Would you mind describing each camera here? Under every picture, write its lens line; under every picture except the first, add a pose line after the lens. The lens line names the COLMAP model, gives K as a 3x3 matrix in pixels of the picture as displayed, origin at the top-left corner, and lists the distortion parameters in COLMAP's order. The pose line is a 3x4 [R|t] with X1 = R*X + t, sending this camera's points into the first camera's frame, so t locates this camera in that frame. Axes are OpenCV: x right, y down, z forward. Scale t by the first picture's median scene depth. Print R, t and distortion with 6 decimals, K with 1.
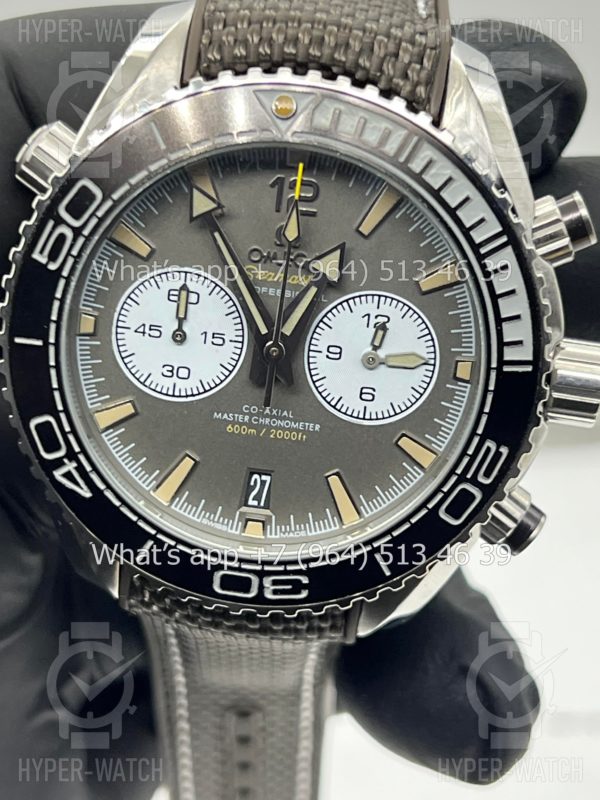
lens RADIAL K [[1901.2, 0, 302.1], [0, 1901.2, 406.8], [0, 0, 1]] dist [0.331158, 0.000000]
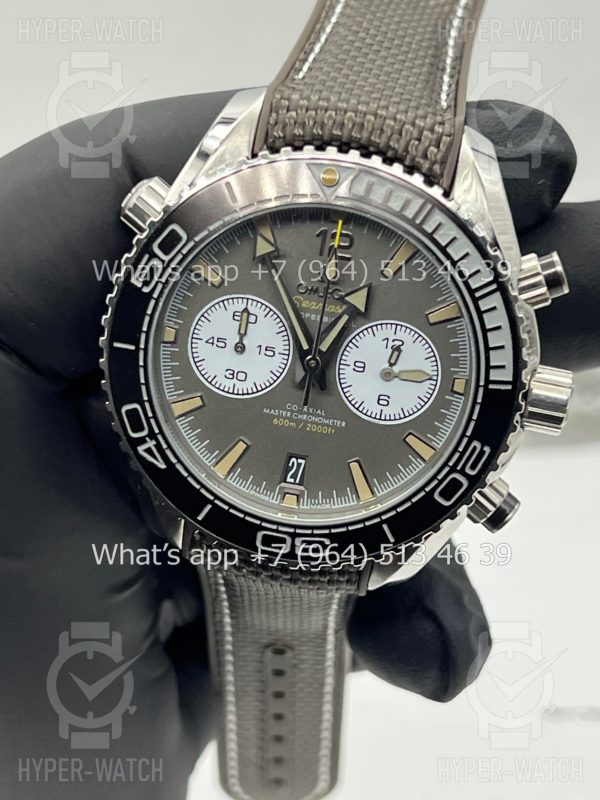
lens RADIAL K [[1901.2, 0, 304.9], [0, 1901.2, 399.9], [0, 0, 1]] dist [0.331158, 0.000000]
pose [[0.998077, 0.053283, -0.031665, 0.022162], [-0.053061, 0.998561, 0.007811, -0.014187], [0.032035, -0.006115, 0.999468, -0.287225]]
